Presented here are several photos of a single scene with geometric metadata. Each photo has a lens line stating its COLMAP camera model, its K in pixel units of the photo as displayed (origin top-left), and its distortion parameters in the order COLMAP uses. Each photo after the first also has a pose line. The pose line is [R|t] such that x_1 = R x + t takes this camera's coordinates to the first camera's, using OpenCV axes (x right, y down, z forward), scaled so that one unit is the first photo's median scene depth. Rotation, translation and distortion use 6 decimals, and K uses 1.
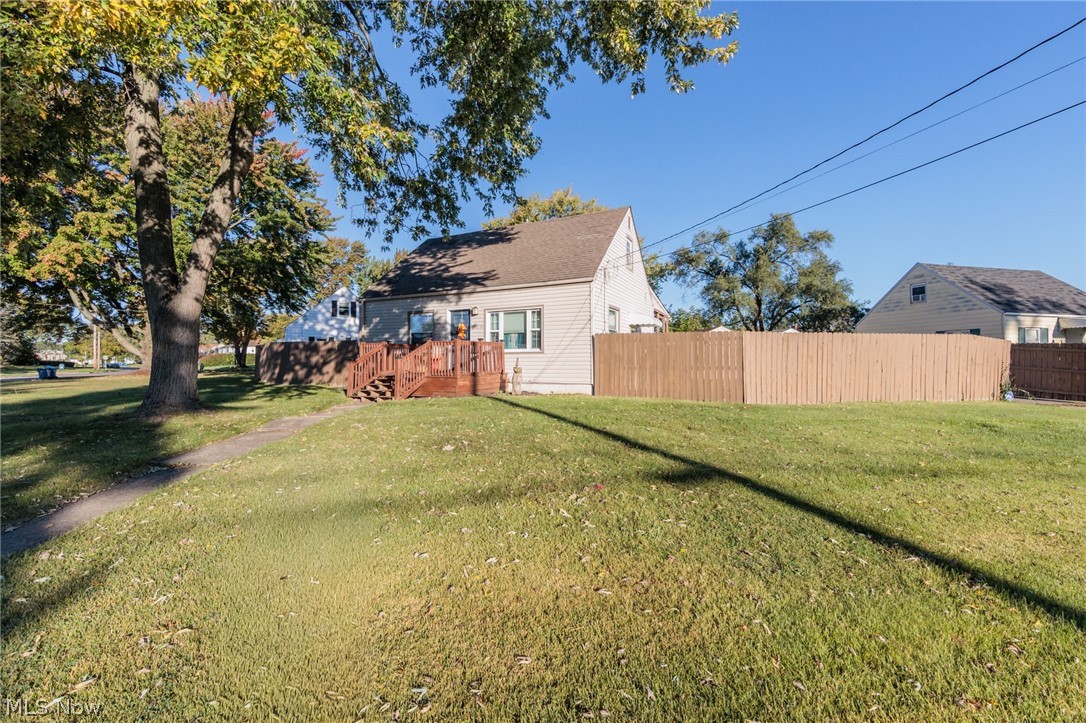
lens RADIAL K [[436.8, 0, 554.0], [0, 436.8, 364.8], [0, 0, 1]] dist [-0.001067, -0.000191]
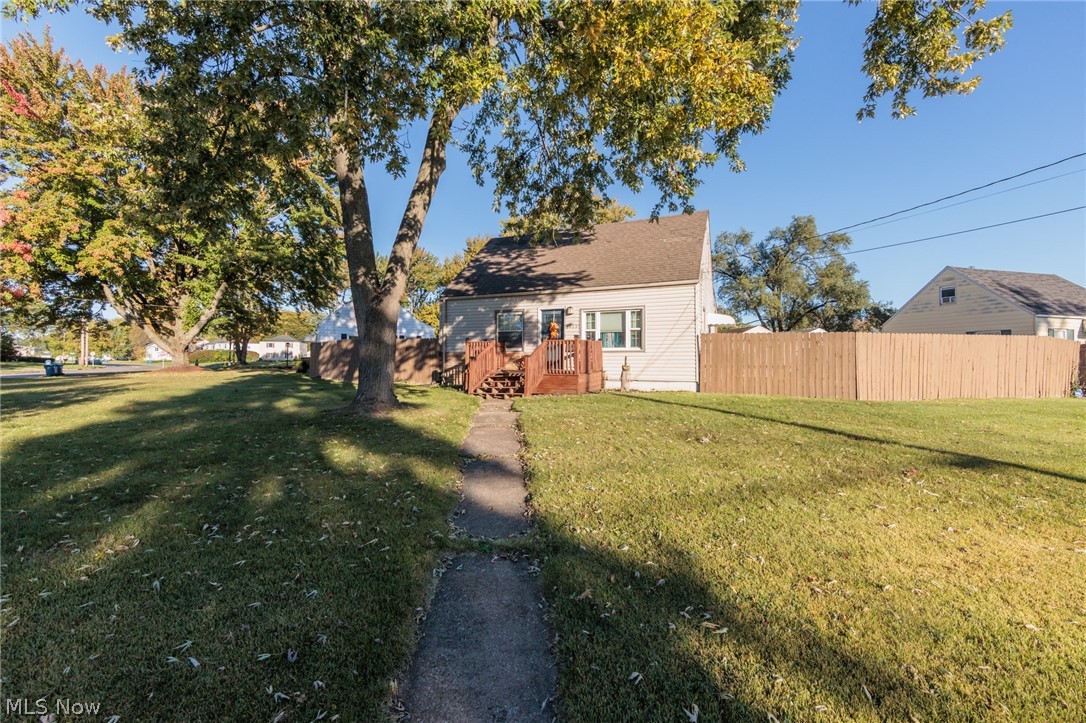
lens RADIAL K [[436.8, 0, 554.0], [0, 436.8, 364.8], [0, 0, 1]] dist [-0.001067, -0.000191]
pose [[0.999433, 0.002337, 0.033599, -0.209400], [-0.002554, 0.999976, 0.006419, -0.001581], [-0.033583, -0.006502, 0.999415, -0.025216]]
